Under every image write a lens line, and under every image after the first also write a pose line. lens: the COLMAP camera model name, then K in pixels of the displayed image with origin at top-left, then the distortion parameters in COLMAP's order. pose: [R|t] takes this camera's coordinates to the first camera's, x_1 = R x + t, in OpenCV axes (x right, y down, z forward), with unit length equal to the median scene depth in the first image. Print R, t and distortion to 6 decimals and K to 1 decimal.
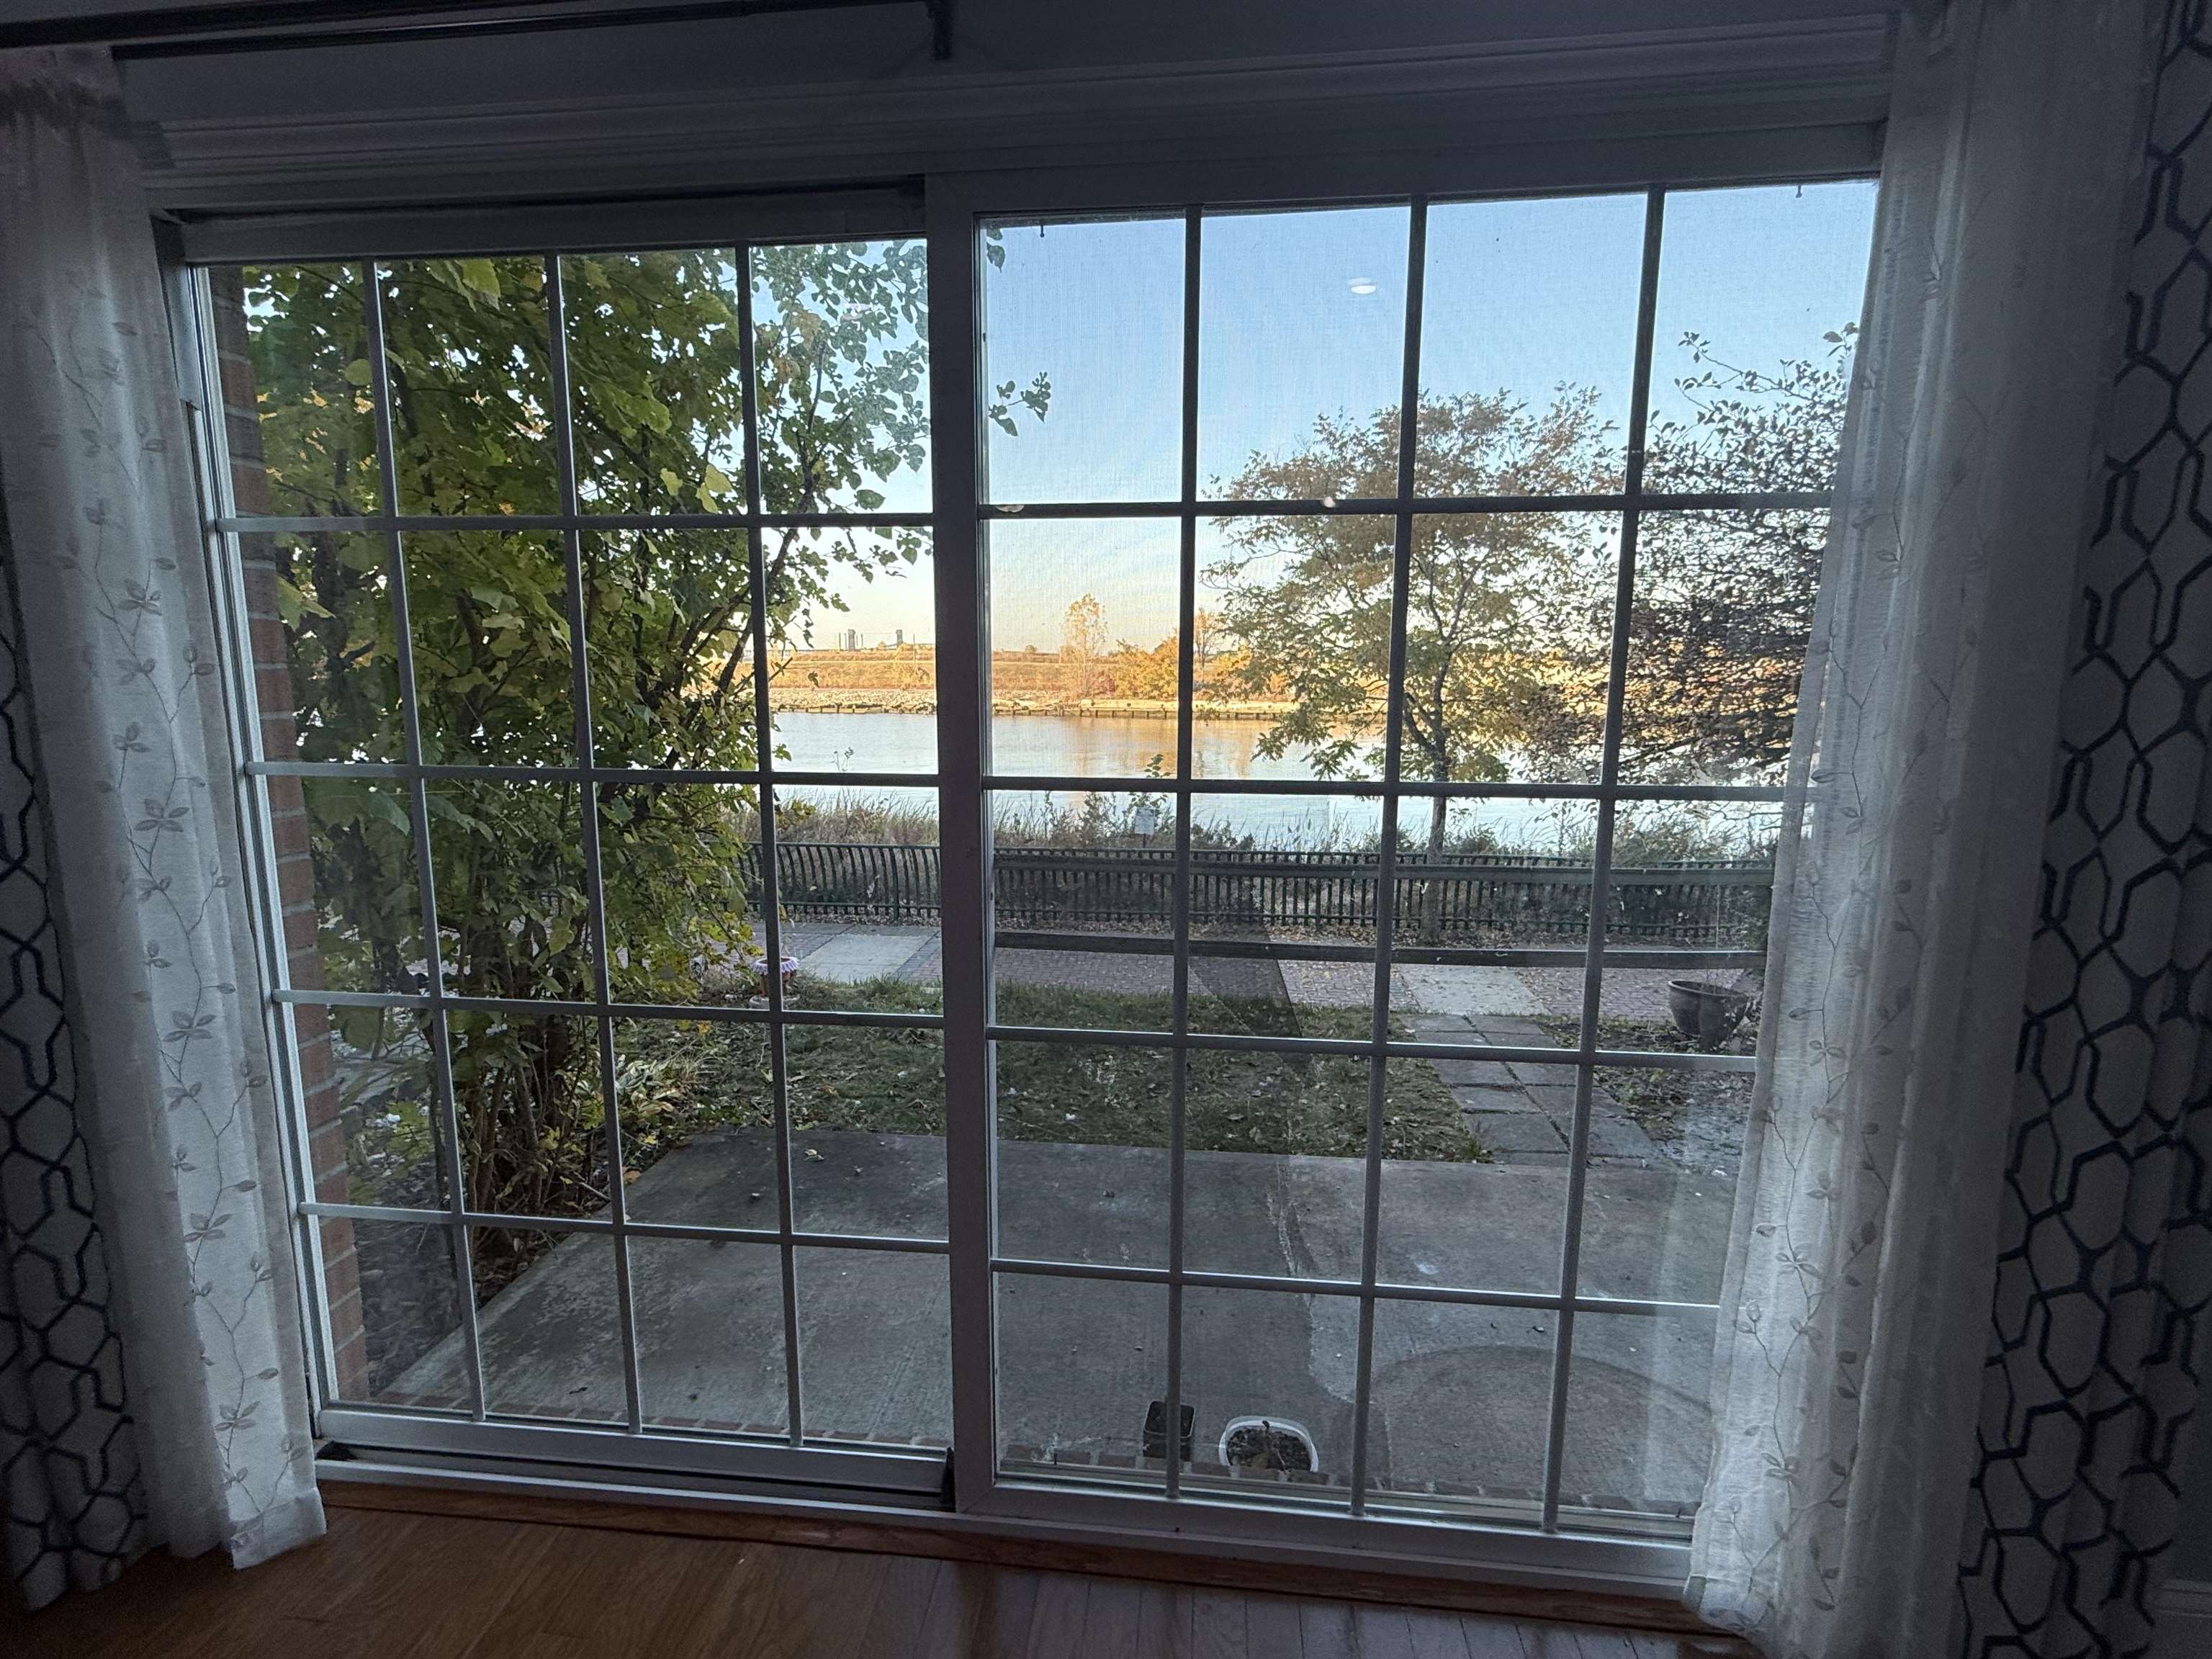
lens RADIAL K [[1030.1, 0, 1099.1], [0, 1030.1, 830.6], [0, 0, 1]] dist [0.001441, 0.000031]
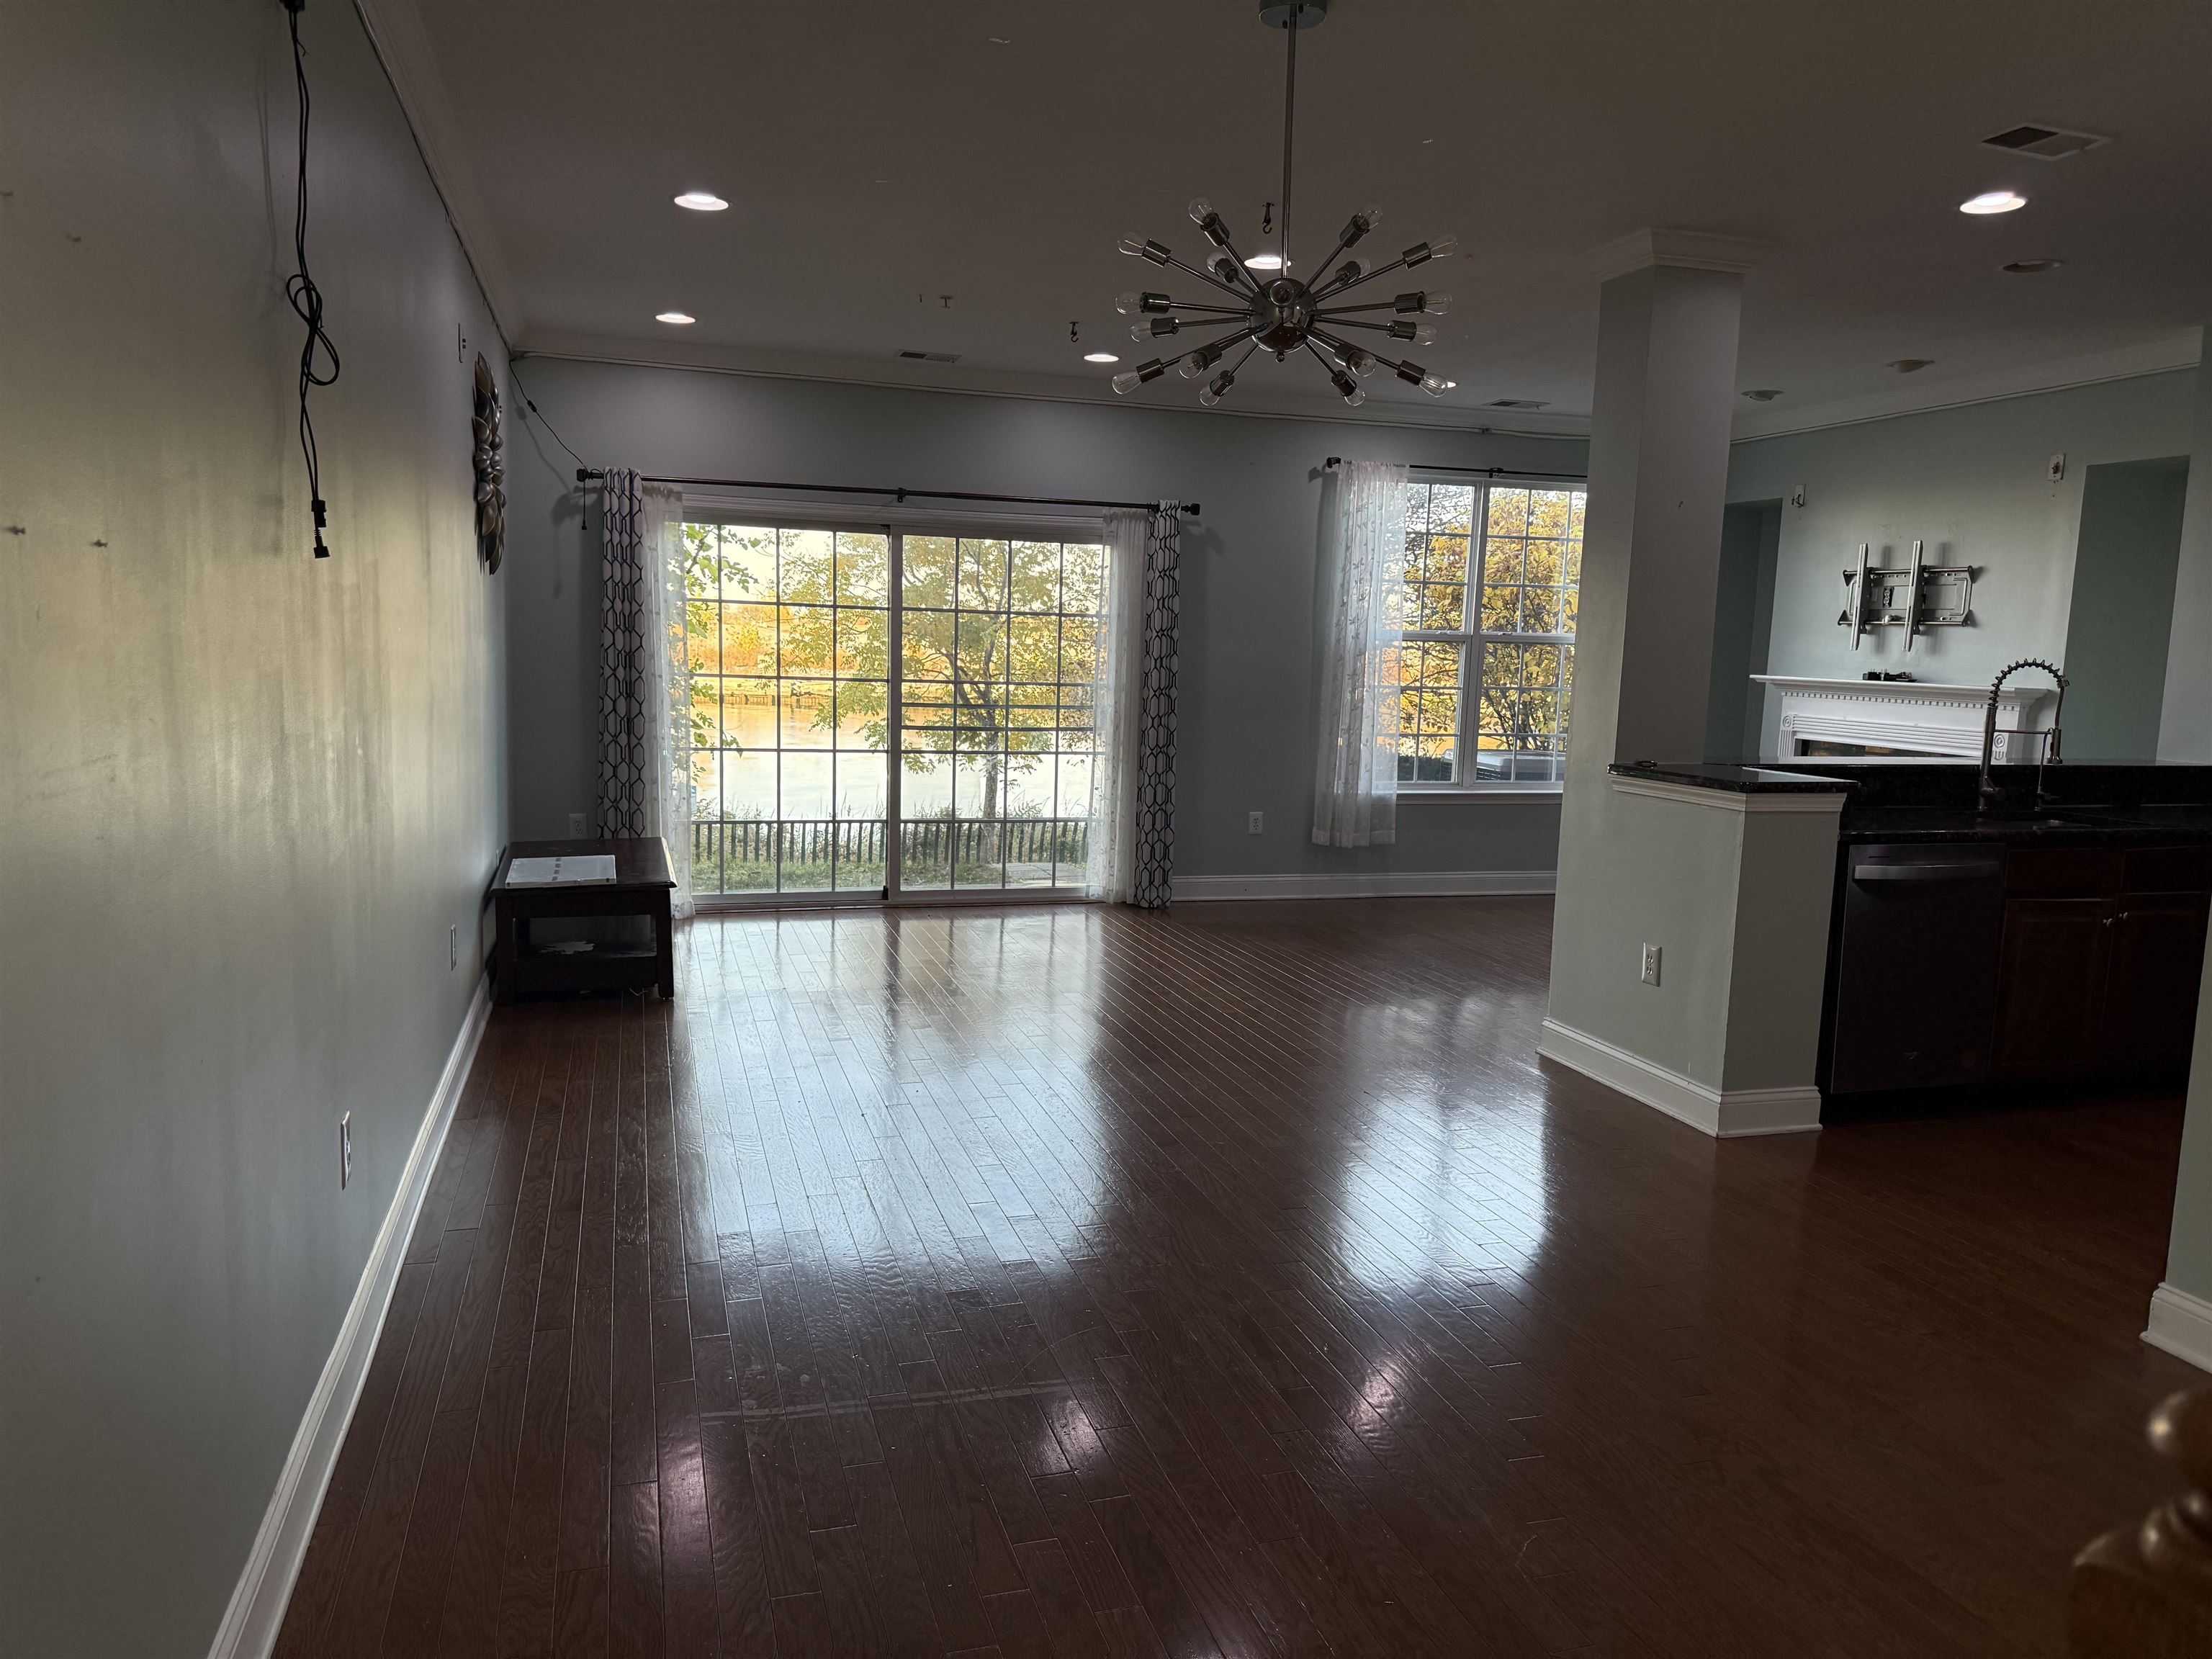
lens RADIAL K [[1539.2, 0, 1106.8], [0, 1539.2, 833.7], [0, 0, 1]] dist [0.001310, 0.000024]
pose [[0.918340, -0.022207, 0.395169, -0.197609], [0.032625, 0.999274, -0.019662, 0.077879], [-0.394445, 0.030948, 0.918398, -0.528322]]
